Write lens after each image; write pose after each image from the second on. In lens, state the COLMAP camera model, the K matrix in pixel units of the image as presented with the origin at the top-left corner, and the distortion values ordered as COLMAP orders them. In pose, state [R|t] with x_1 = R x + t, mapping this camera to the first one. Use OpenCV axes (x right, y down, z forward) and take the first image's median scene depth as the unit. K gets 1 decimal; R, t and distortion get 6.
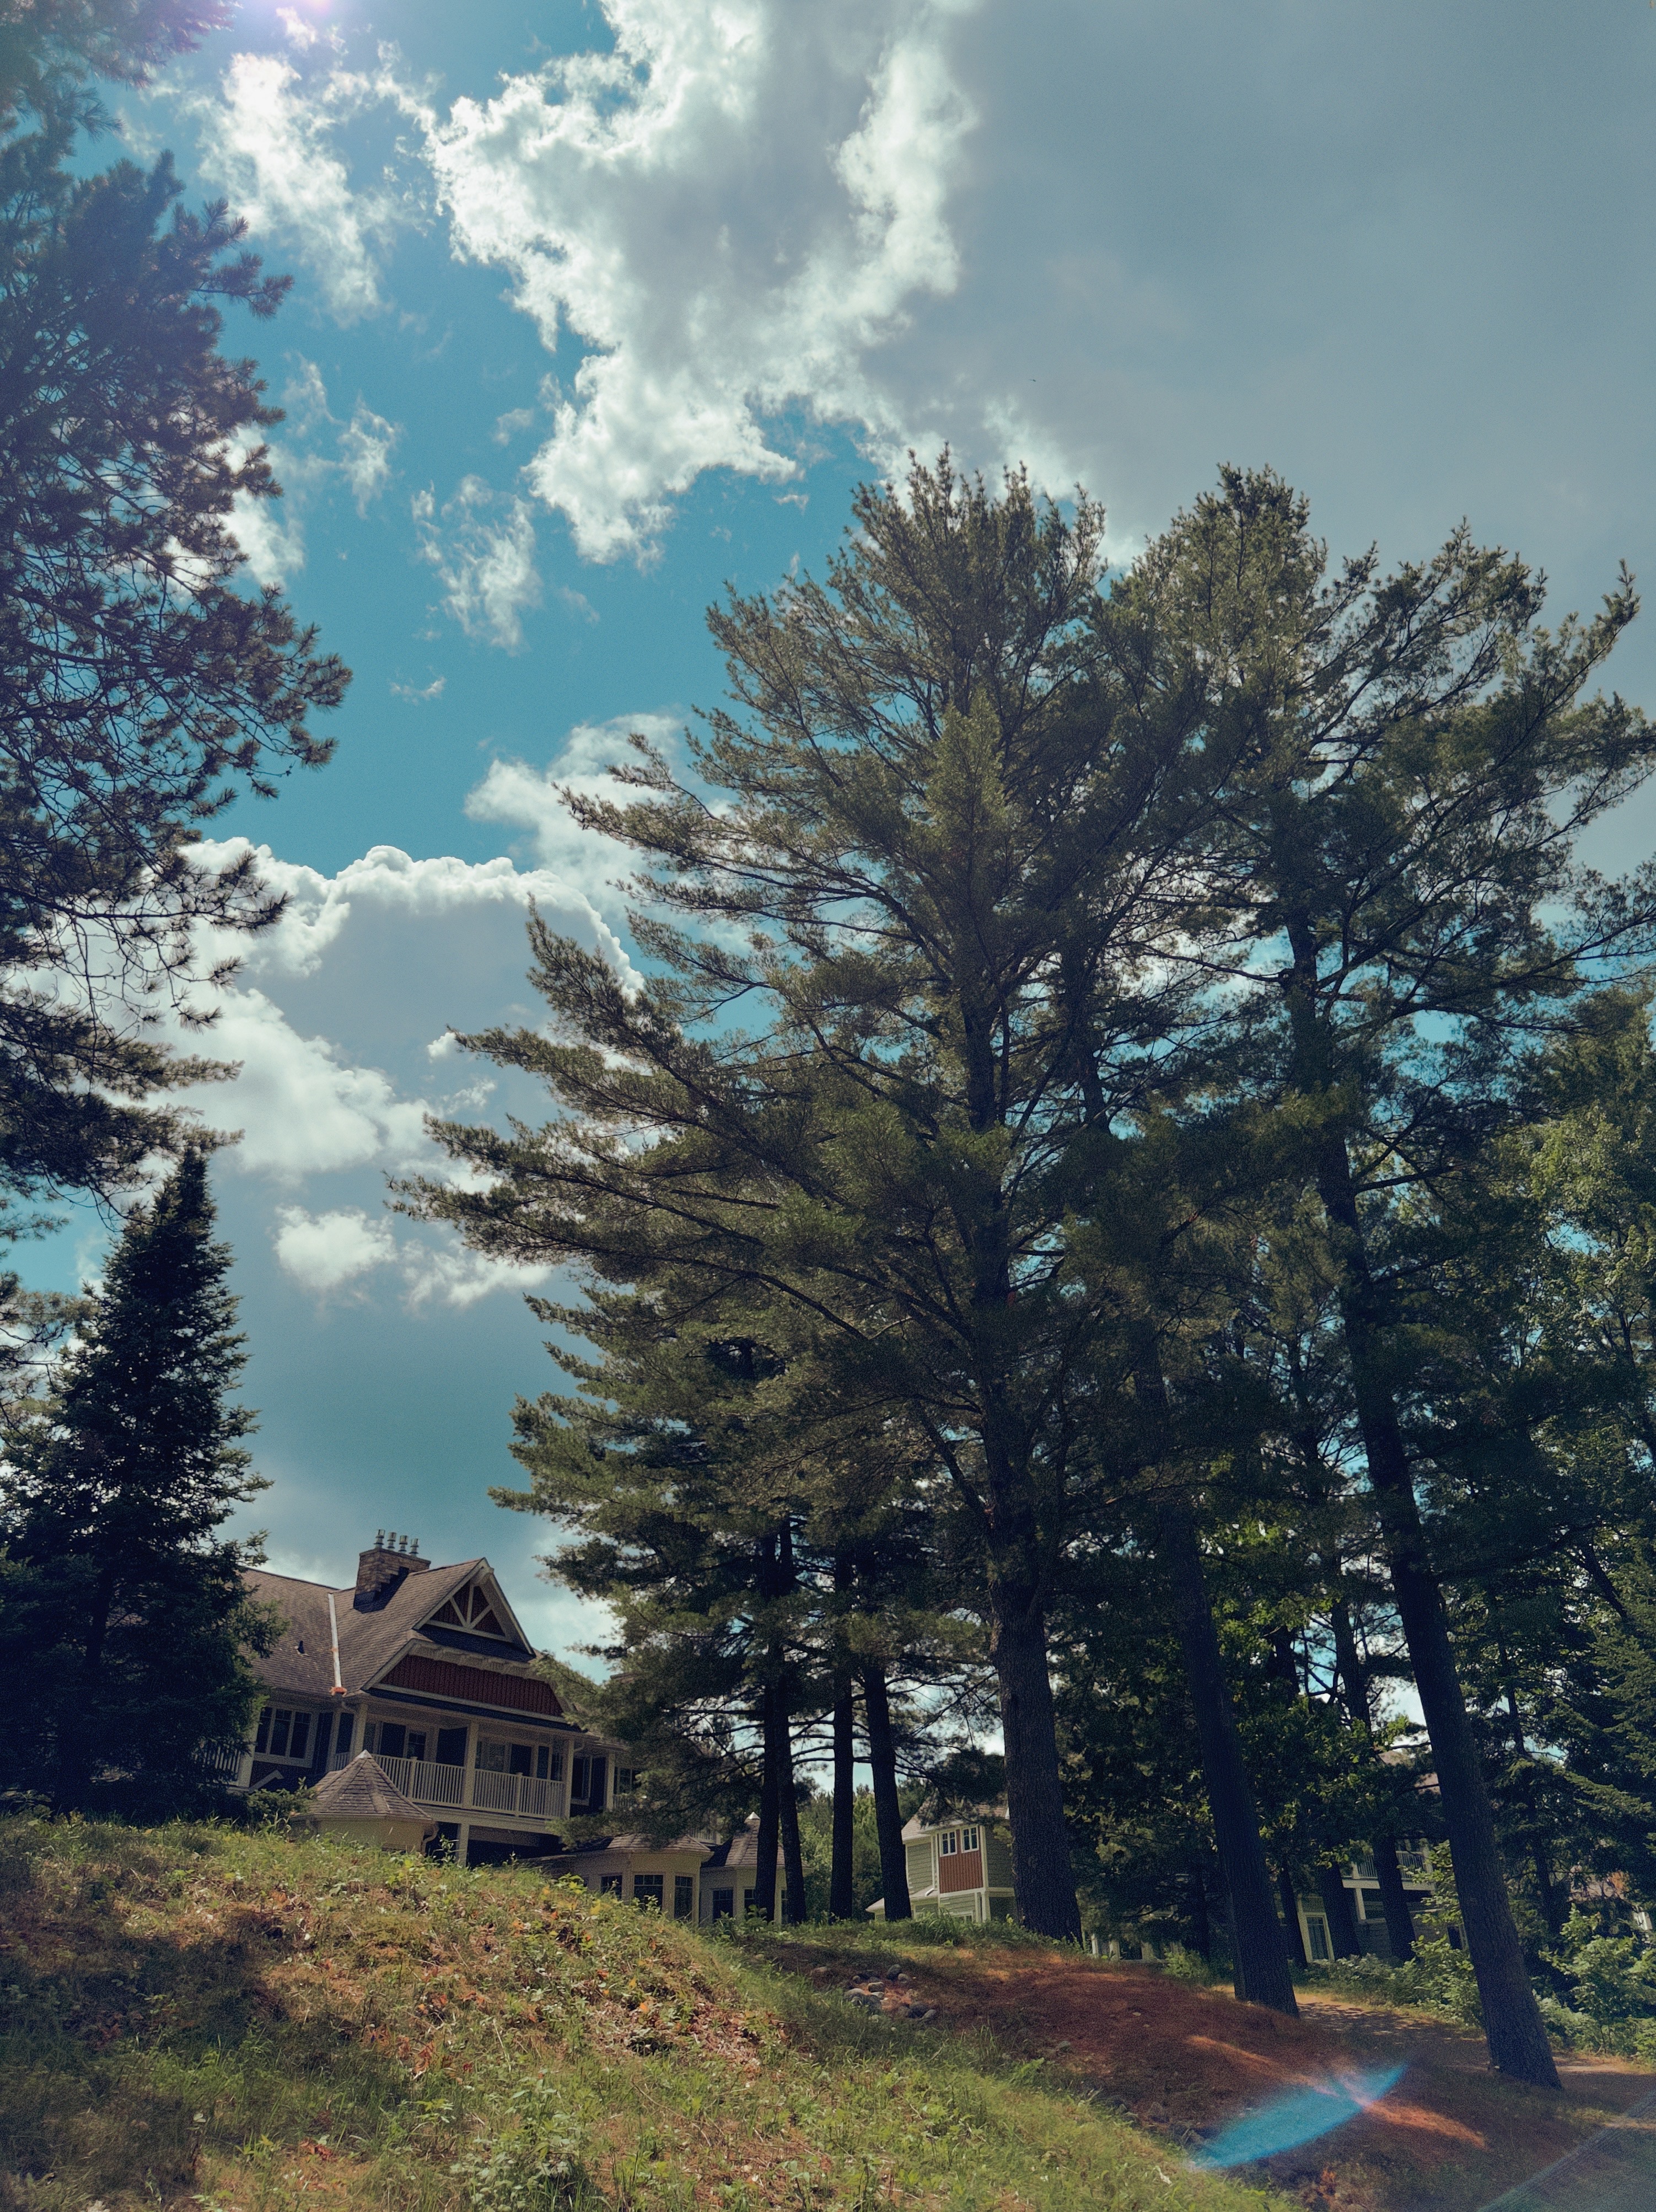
lens RADIAL K [[1553.0, 0, 810.1], [0, 1553.0, 1098.1], [0, 0, 1]] dist [0.017195, -0.032019]
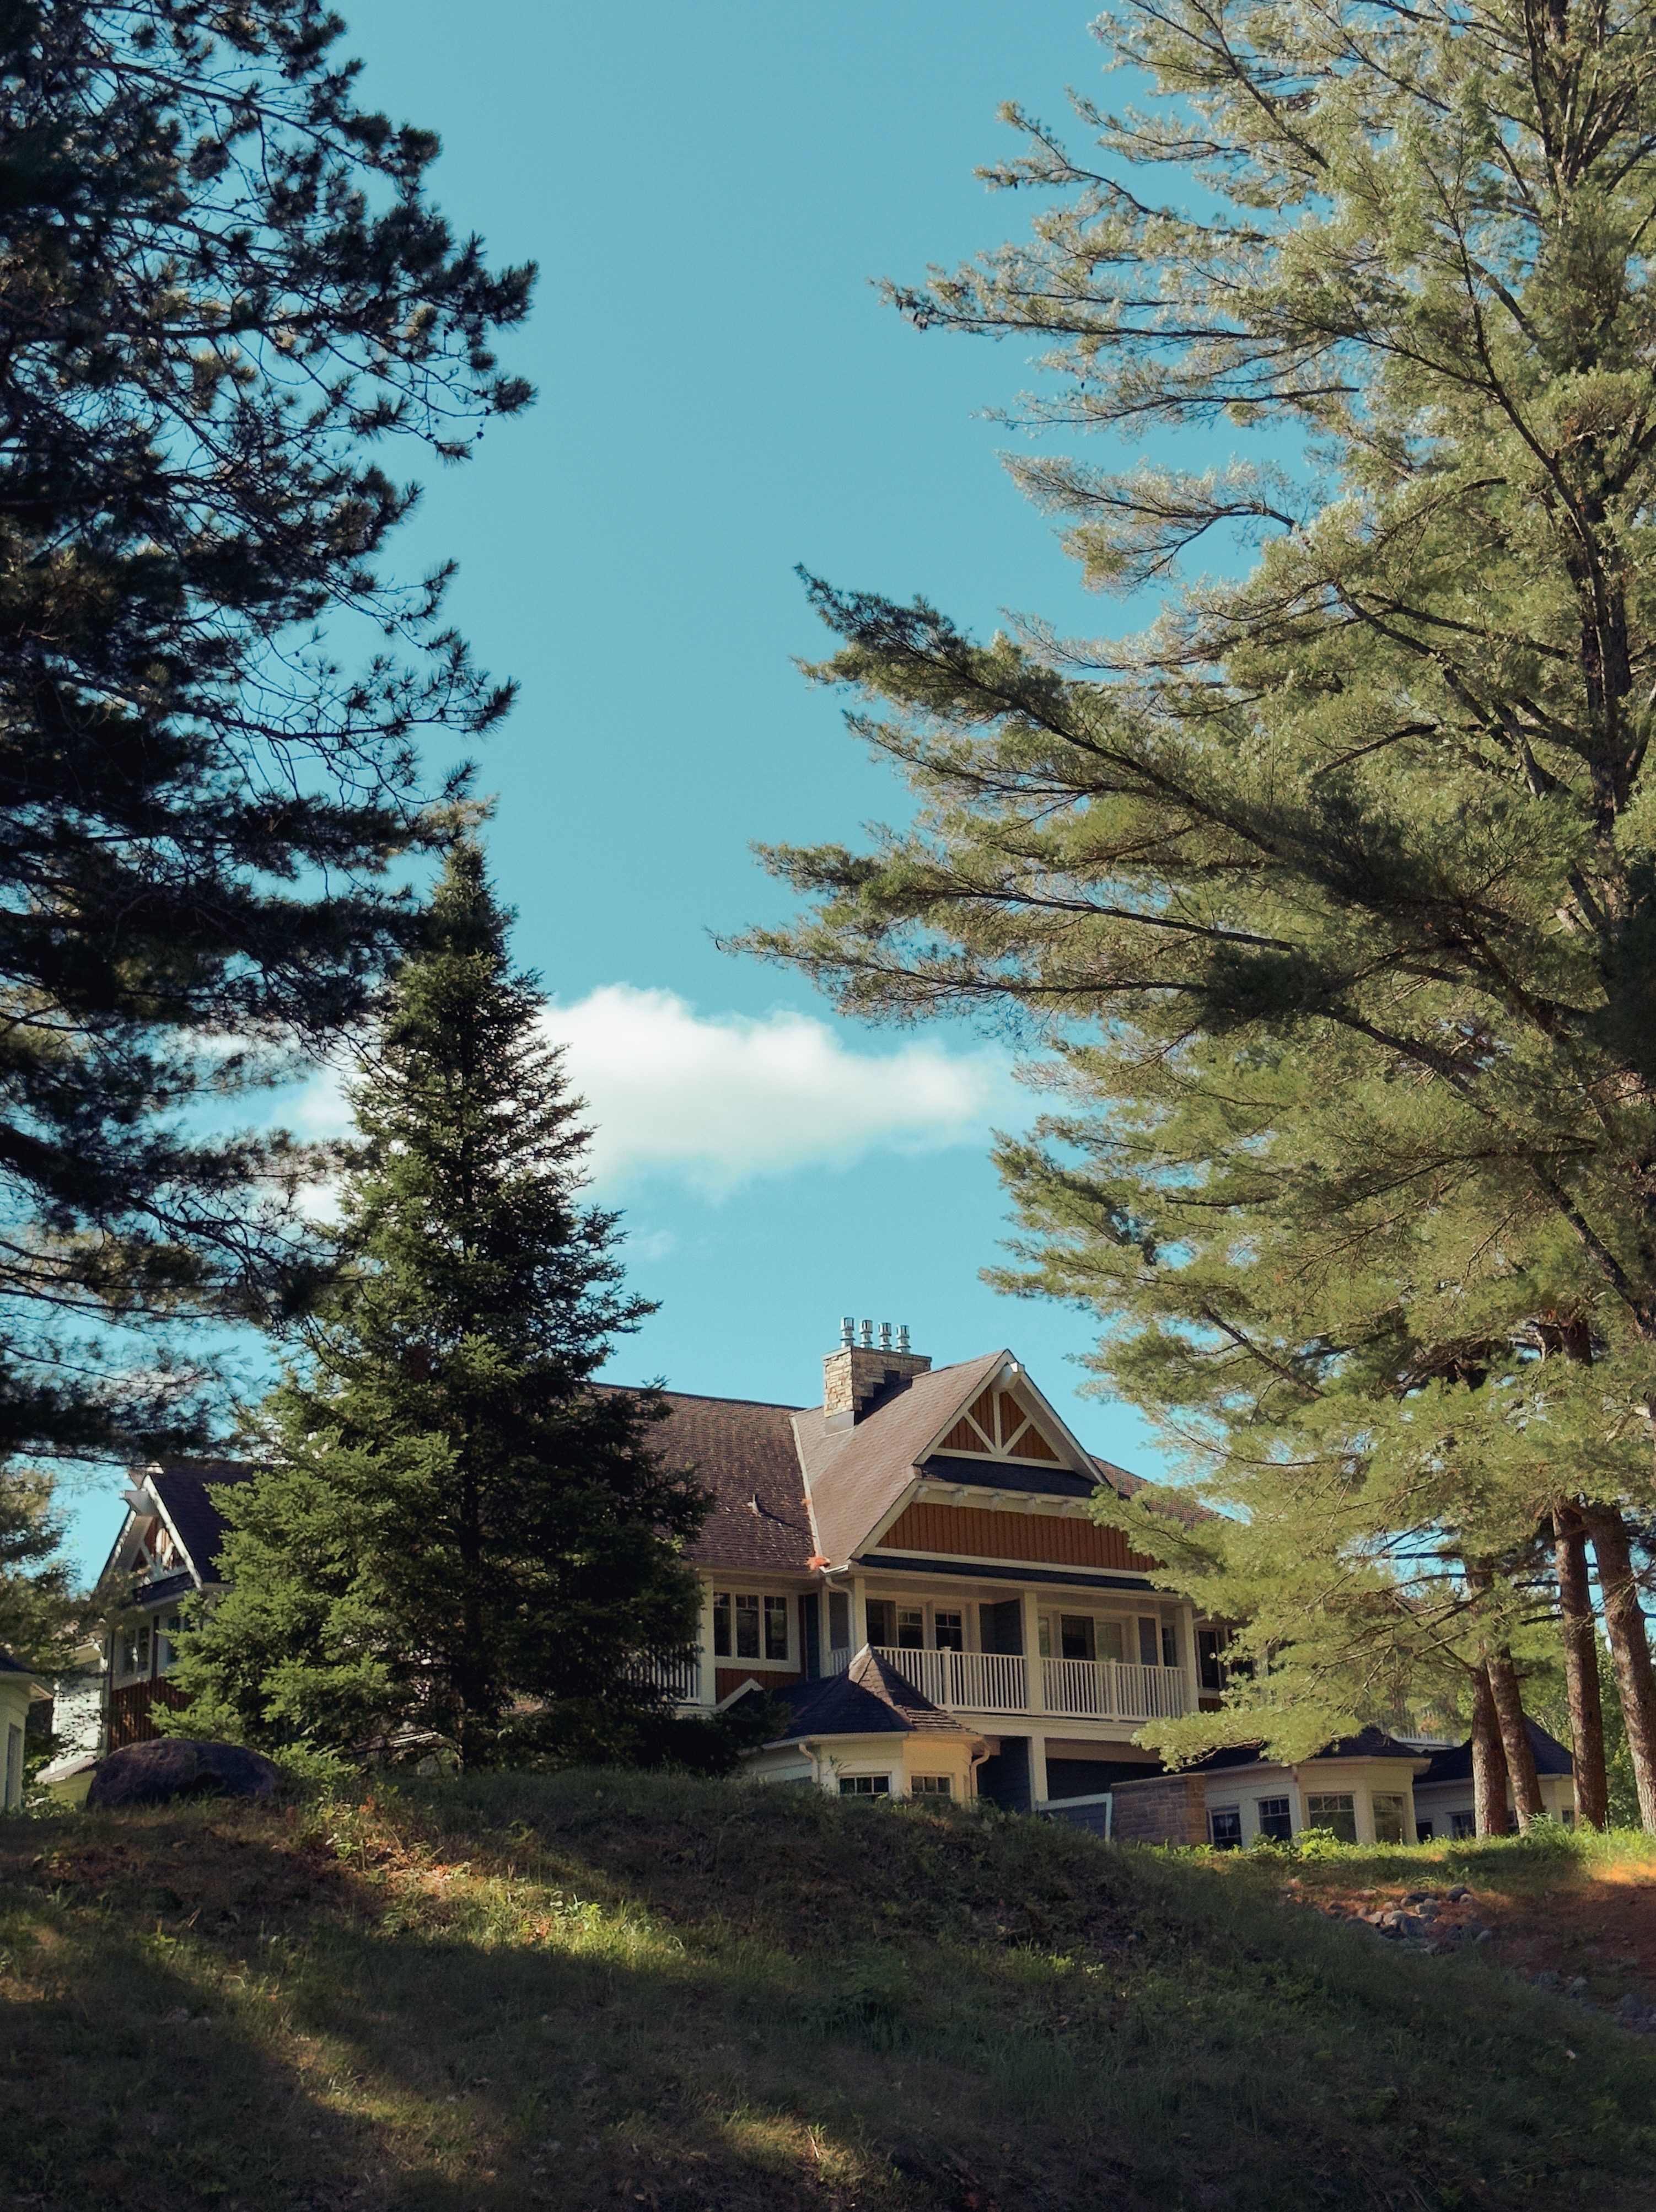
lens RADIAL K [[3047.3, 0, 834.2], [0, 3047.3, 1107.2], [0, 0, 1]] dist [0.090533, 0.000000]
pose [[0.954909, -0.108316, -0.276434, 0.090846], [0.170878, 0.961911, 0.213371, -0.090222], [0.242794, -0.250987, 0.937047, -0.187166]]
